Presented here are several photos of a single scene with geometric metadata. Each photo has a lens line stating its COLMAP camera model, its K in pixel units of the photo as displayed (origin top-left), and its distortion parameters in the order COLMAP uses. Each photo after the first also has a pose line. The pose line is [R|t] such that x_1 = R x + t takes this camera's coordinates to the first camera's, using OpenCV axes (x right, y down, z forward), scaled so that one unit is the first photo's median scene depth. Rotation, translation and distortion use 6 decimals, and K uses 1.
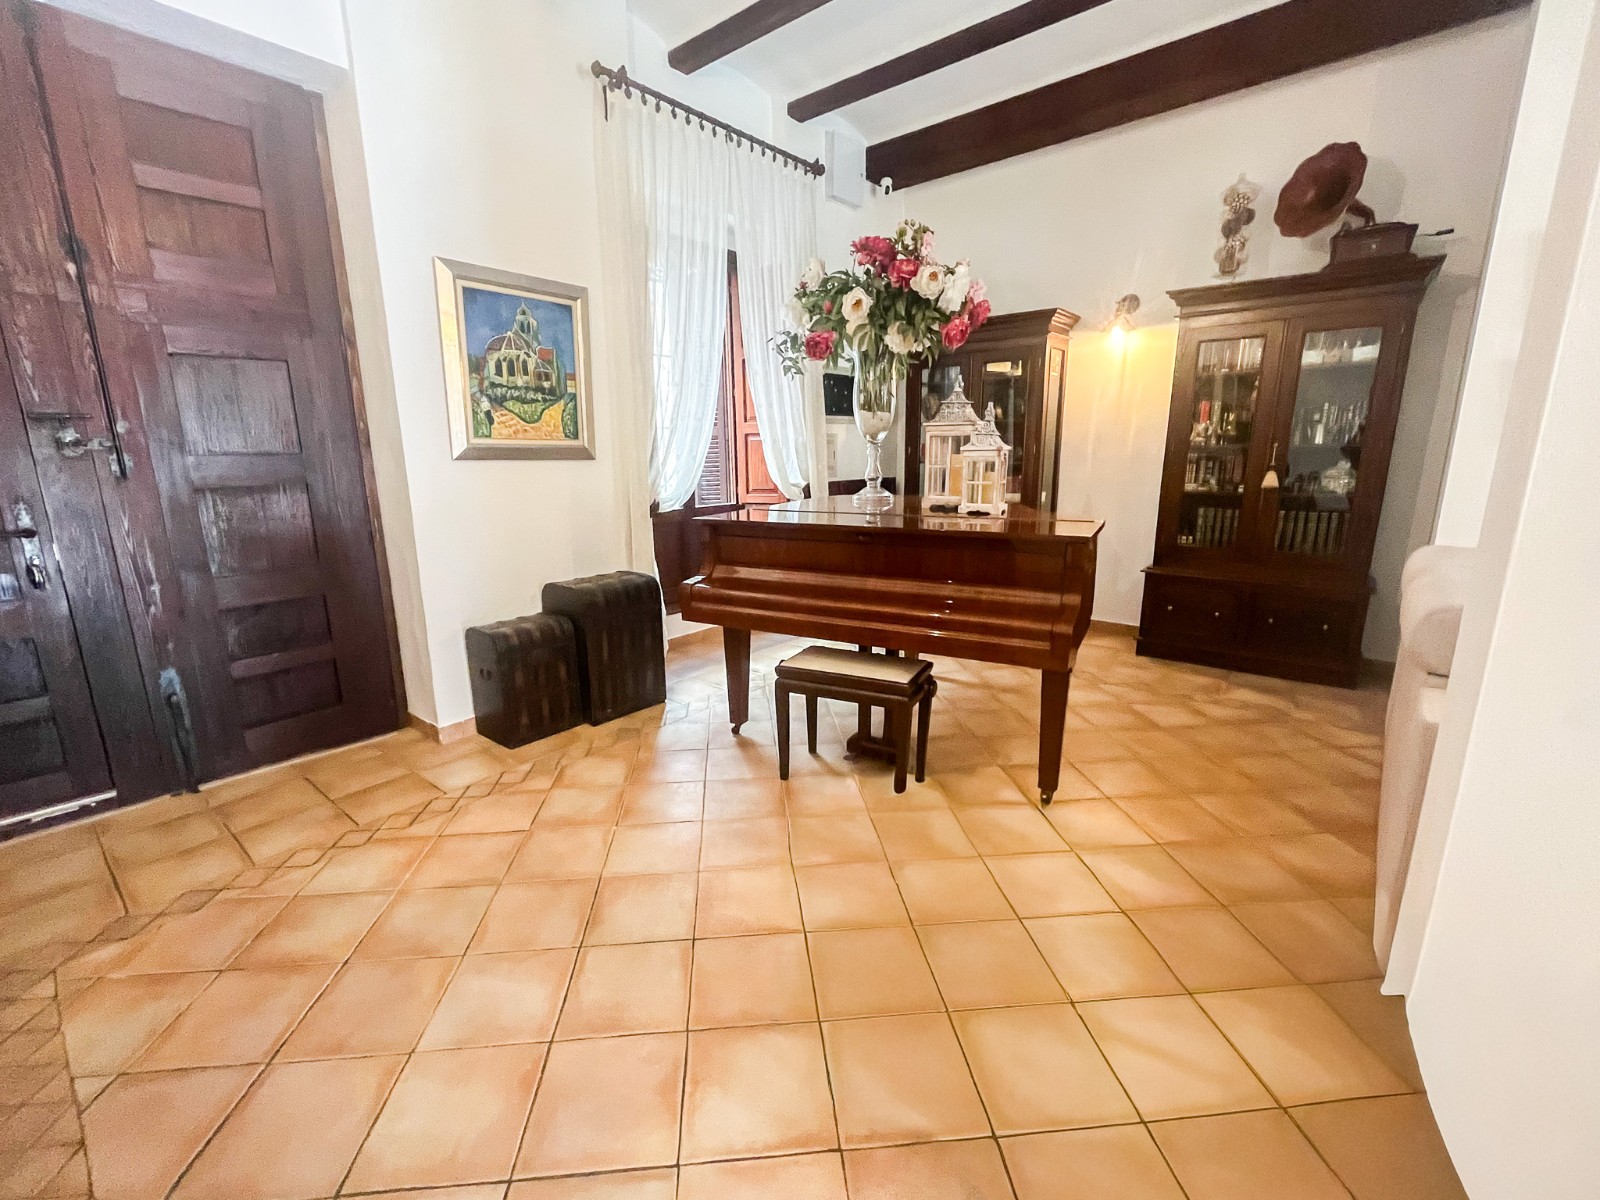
lens RADIAL K [[671.5, 0, 782.8], [0, 671.5, 607.0], [0, 0, 1]] dist [-0.002771, -0.000417]
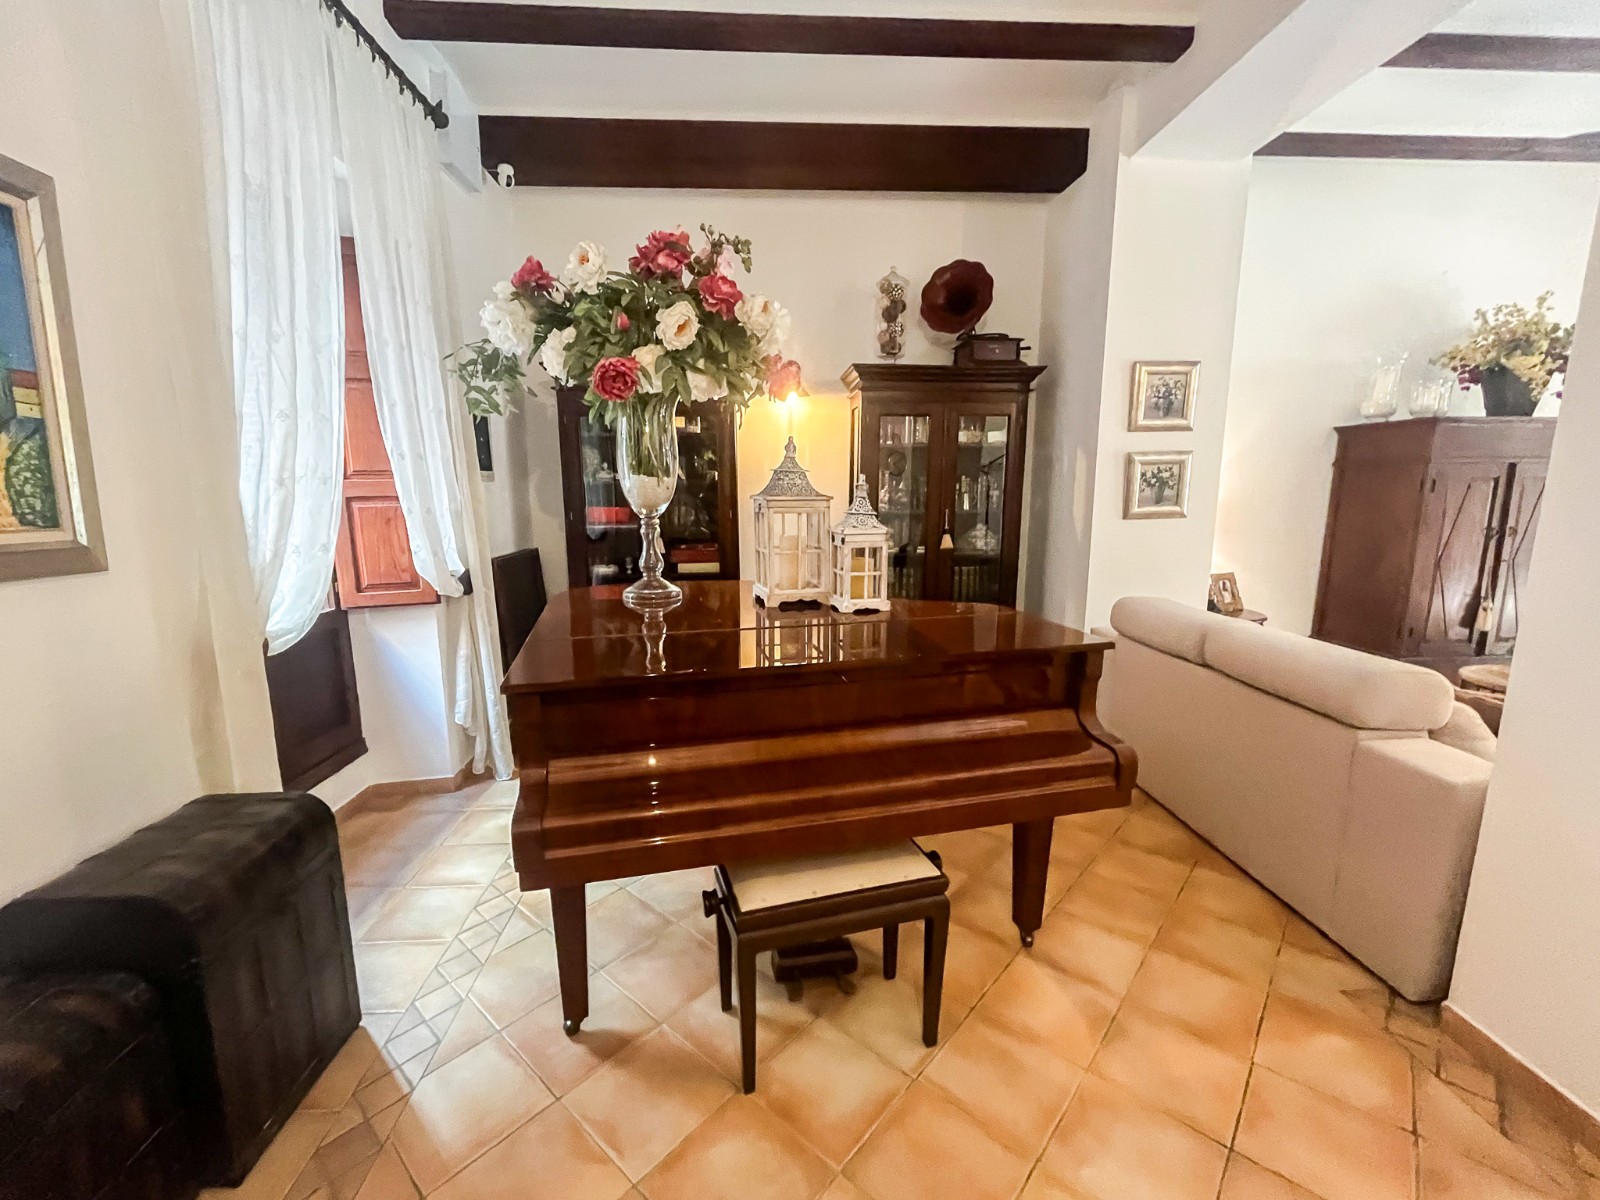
lens RADIAL K [[671.5, 0, 782.8], [0, 671.5, 607.0], [0, 0, 1]] dist [-0.002771, -0.000417]
pose [[0.726656, -0.111063, 0.677965, -0.250107], [0.153305, 0.988176, -0.002434, -0.122963], [-0.669678, 0.105704, 0.735091, 0.372779]]
